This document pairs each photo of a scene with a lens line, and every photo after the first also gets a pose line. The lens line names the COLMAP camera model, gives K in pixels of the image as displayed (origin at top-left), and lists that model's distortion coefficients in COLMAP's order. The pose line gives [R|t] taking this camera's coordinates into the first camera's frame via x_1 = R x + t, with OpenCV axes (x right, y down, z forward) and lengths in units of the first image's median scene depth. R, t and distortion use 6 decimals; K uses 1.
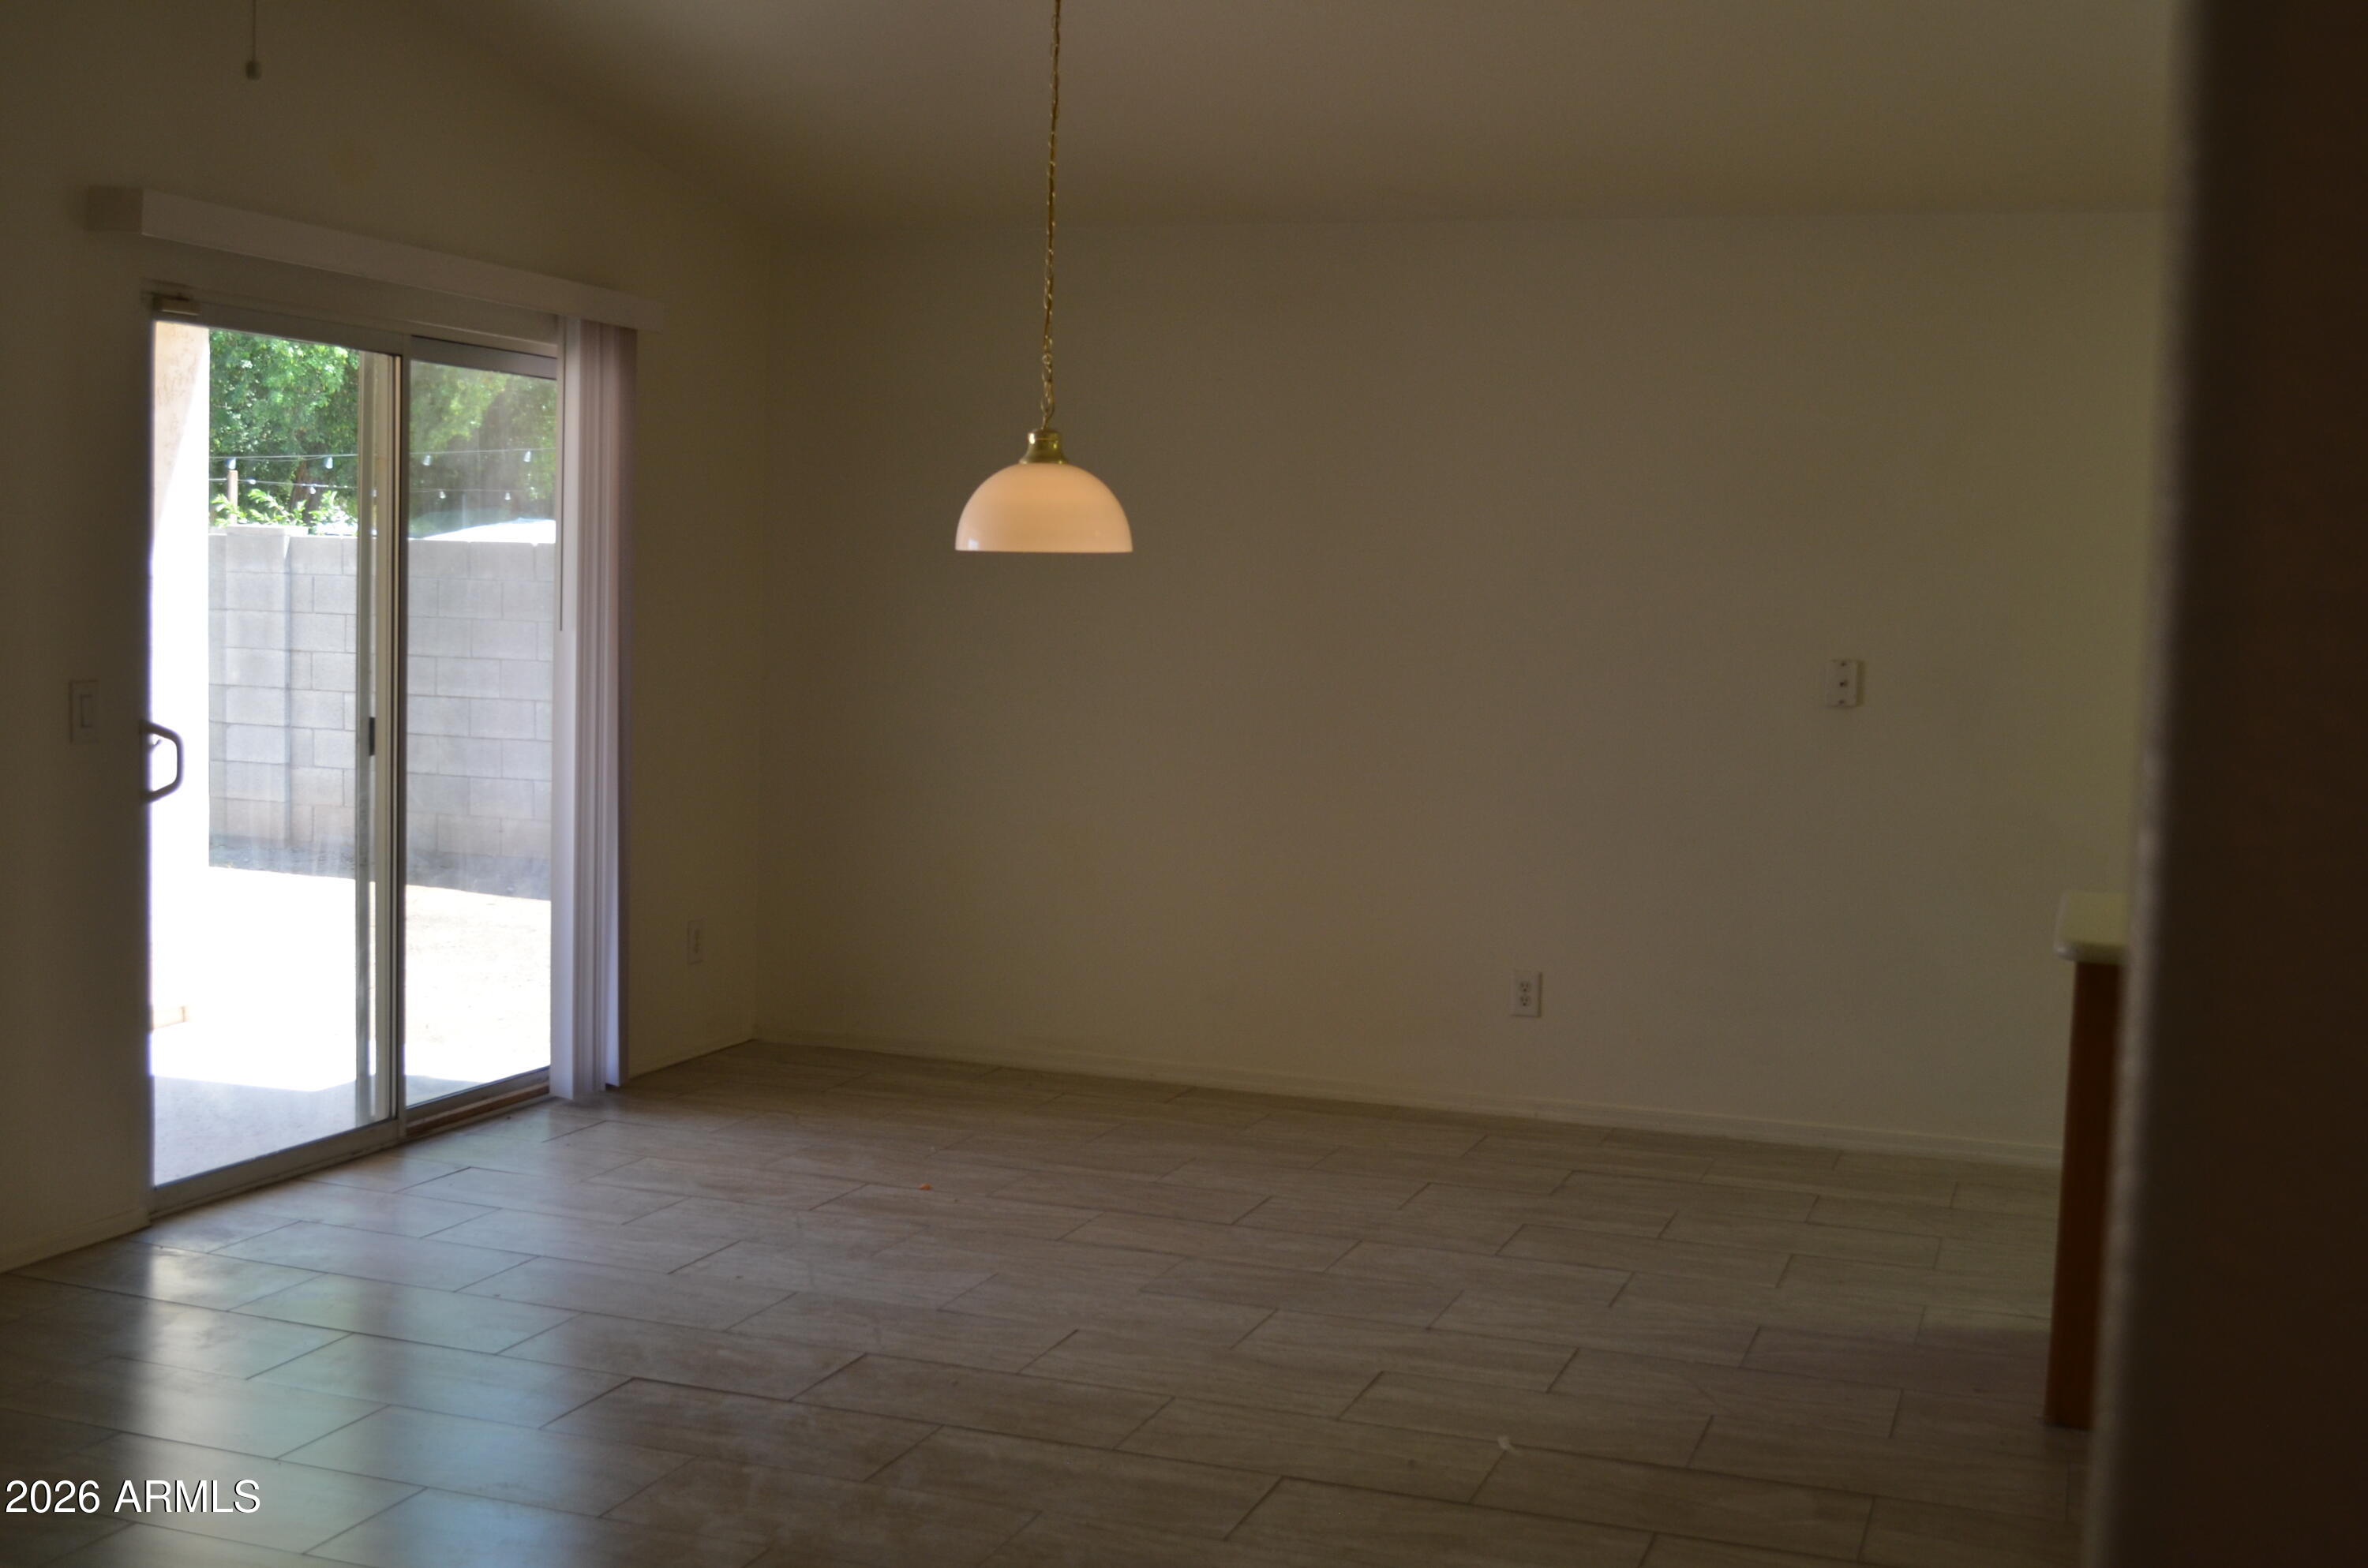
lens RADIAL K [[2583.1, 0, 1185.0], [0, 2583.1, 782.8], [0, 0, 1]] dist [-0.050889, 0.000000]
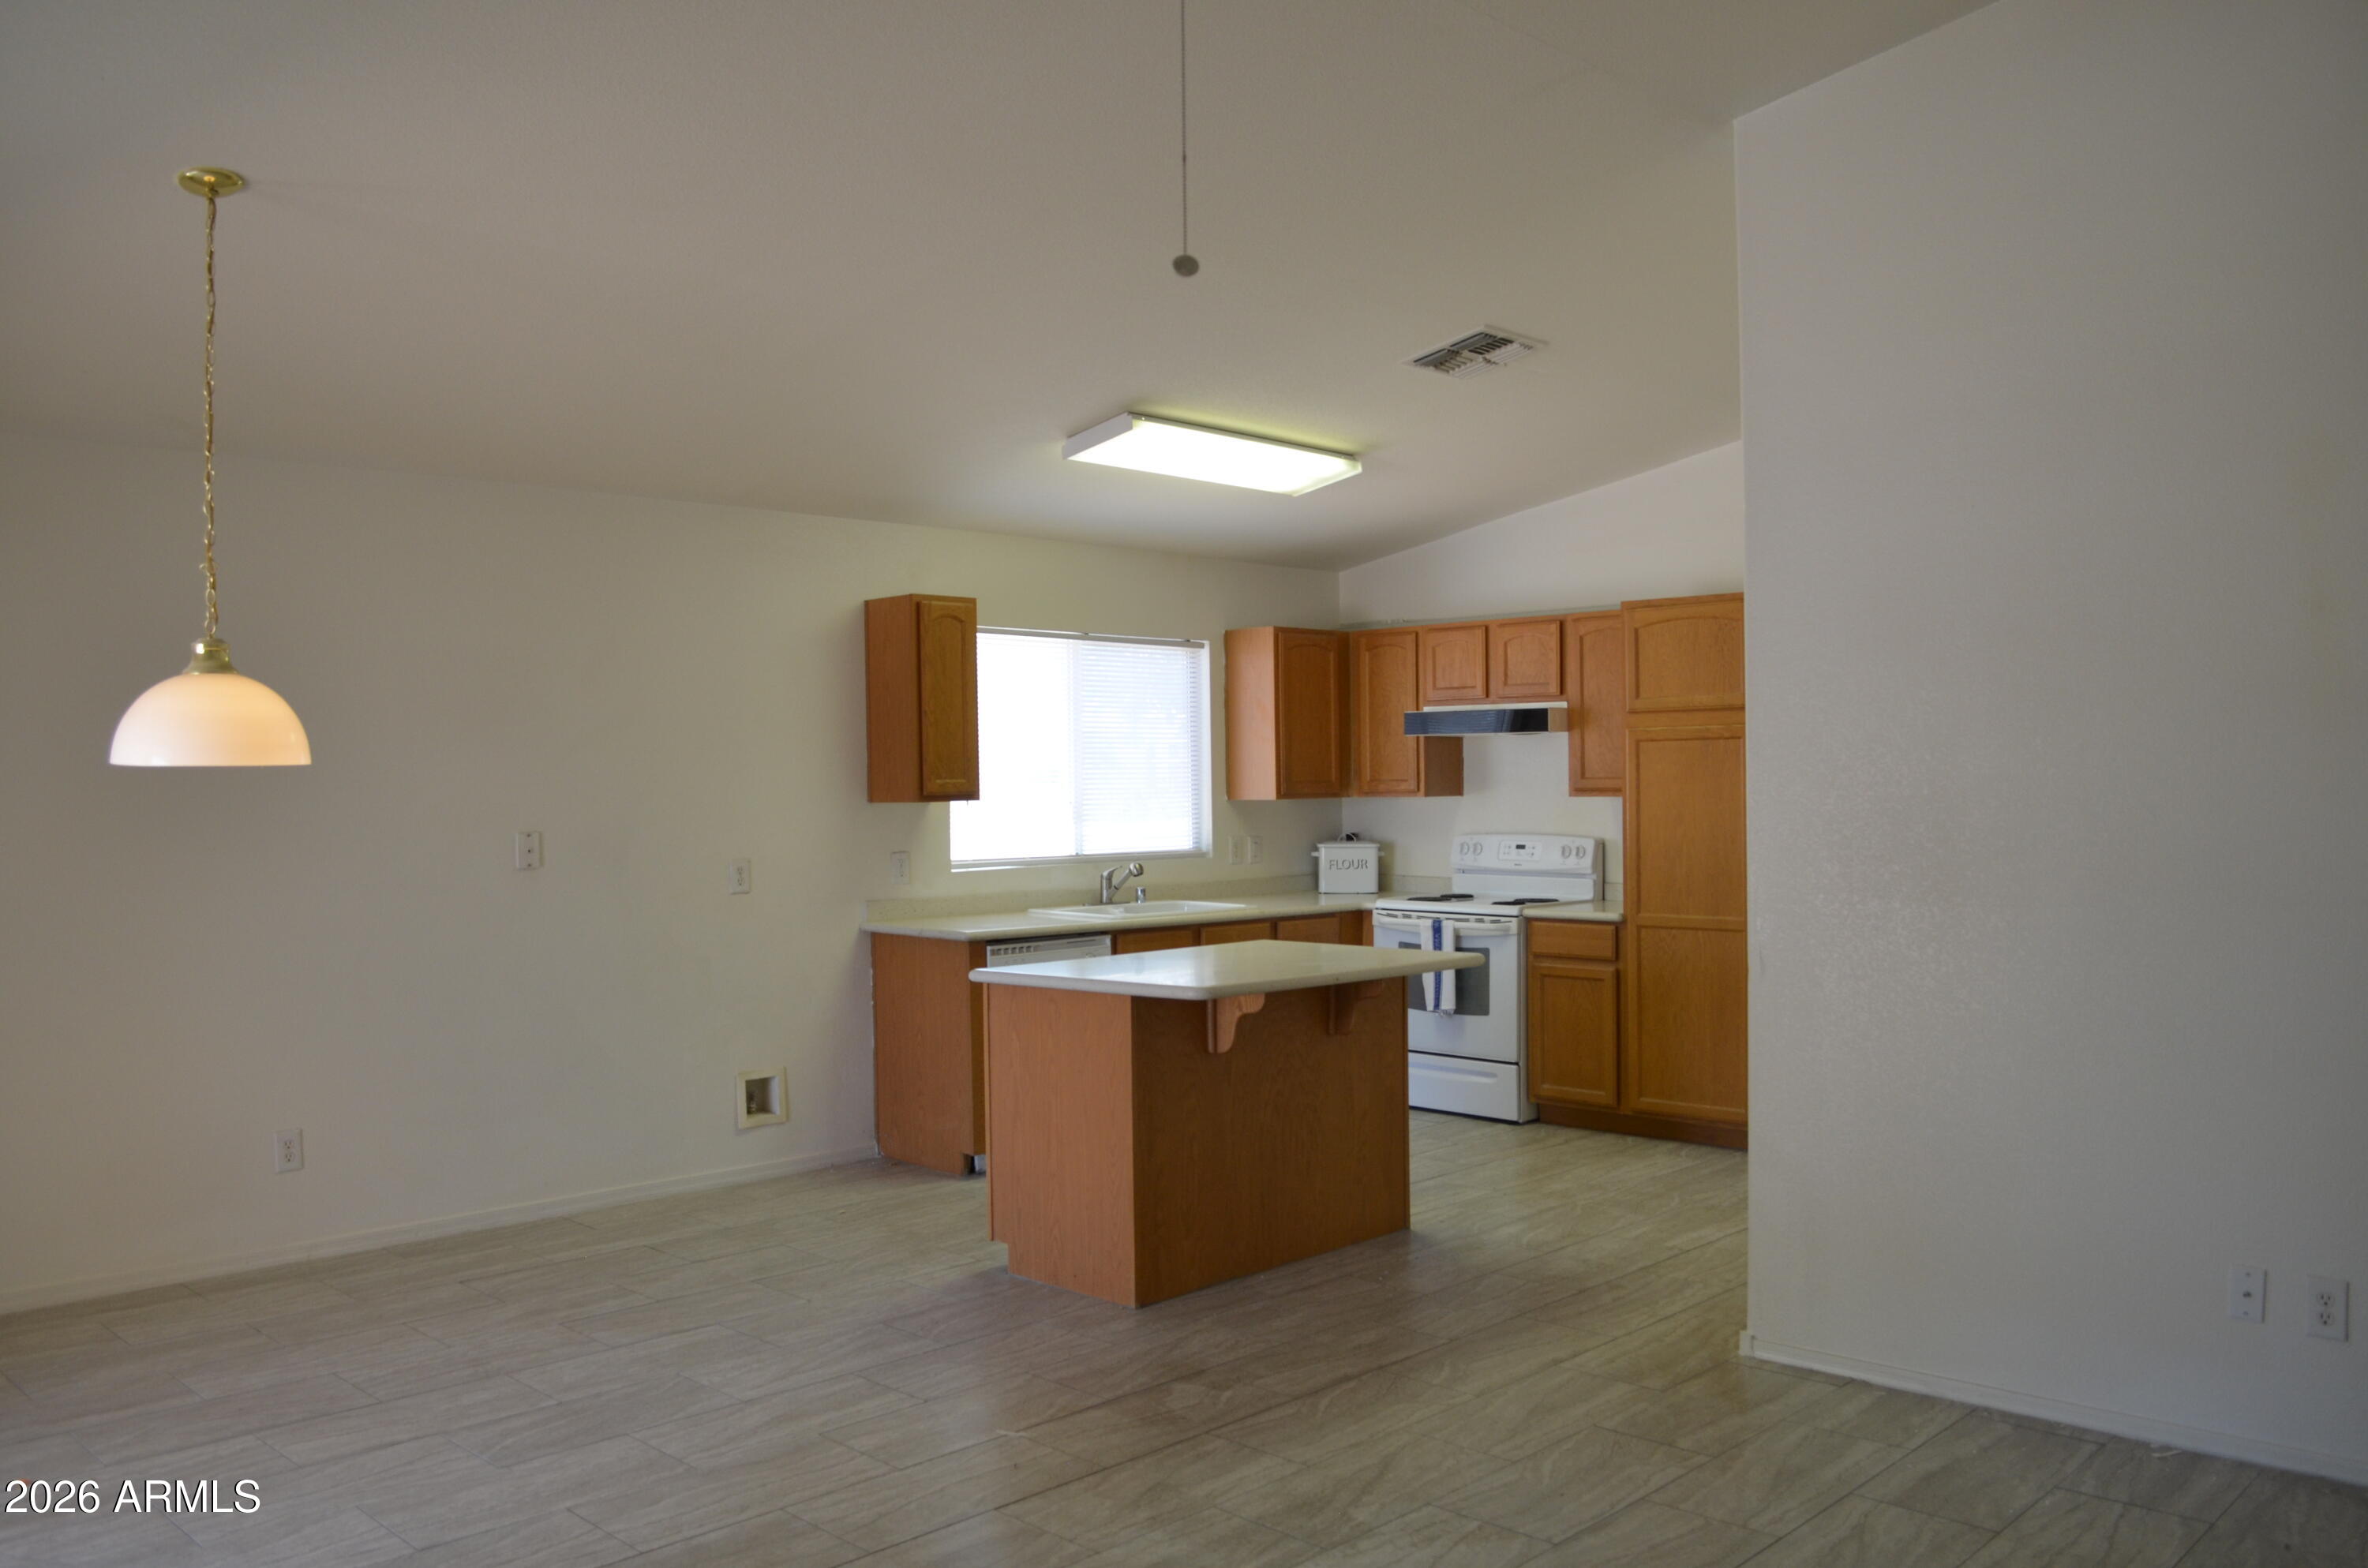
lens RADIAL K [[1873.6, 0, 1184.1], [0, 1873.6, 783.6], [0, 0, 1]] dist [-0.082170, 0.010698]
pose [[0.415359, -0.039253, 0.908810, -0.532488], [0.096580, 0.995325, -0.001151, -0.047502], [-0.904516, 0.088251, 0.417208, 0.393451]]
